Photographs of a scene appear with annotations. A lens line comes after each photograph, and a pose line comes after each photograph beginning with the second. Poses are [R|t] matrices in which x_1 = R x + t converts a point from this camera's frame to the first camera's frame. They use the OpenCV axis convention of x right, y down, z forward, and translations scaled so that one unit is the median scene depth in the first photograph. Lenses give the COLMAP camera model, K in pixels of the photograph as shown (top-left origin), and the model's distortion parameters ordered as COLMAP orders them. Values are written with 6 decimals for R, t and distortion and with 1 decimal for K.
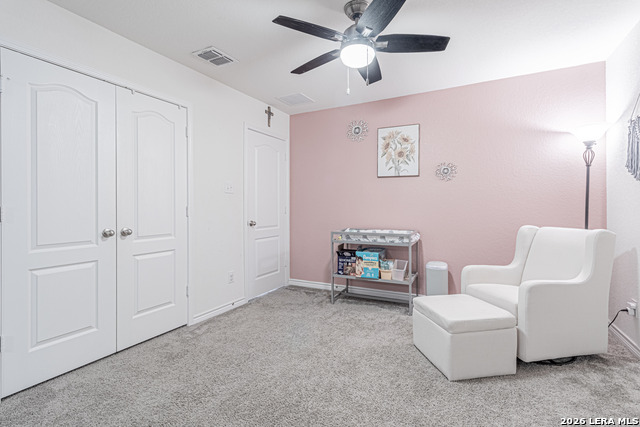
lens RADIAL K [[300.5, 0, 325.0], [0, 300.5, 209.4], [0, 0, 1]] dist [0.000570, 0.000019]
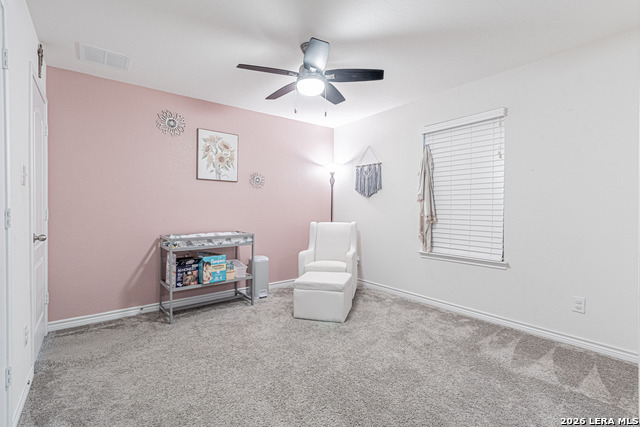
lens RADIAL K [[300.5, 0, 325.0], [0, 300.5, 209.4], [0, 0, 1]] dist [0.000570, 0.000019]
pose [[0.410003, -0.002068, 0.912082, -0.574450], [0.006273, 0.999980, -0.000552, -0.006887], [-0.912062, 0.005948, 0.410008, 0.251342]]
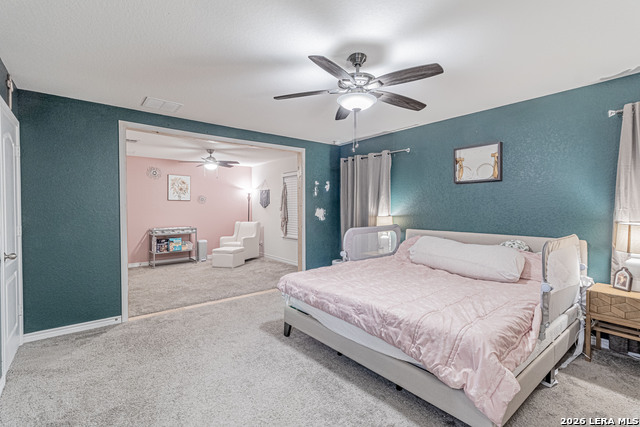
lens RADIAL K [[300.5, 0, 325.0], [0, 300.5, 209.4], [0, 0, 1]] dist [0.000570, 0.000019]
pose [[0.391810, -0.007731, 0.920014, -1.272274], [0.011810, 0.999925, 0.003373, -0.046698], [-0.919970, 0.009544, 0.391872, -0.705138]]
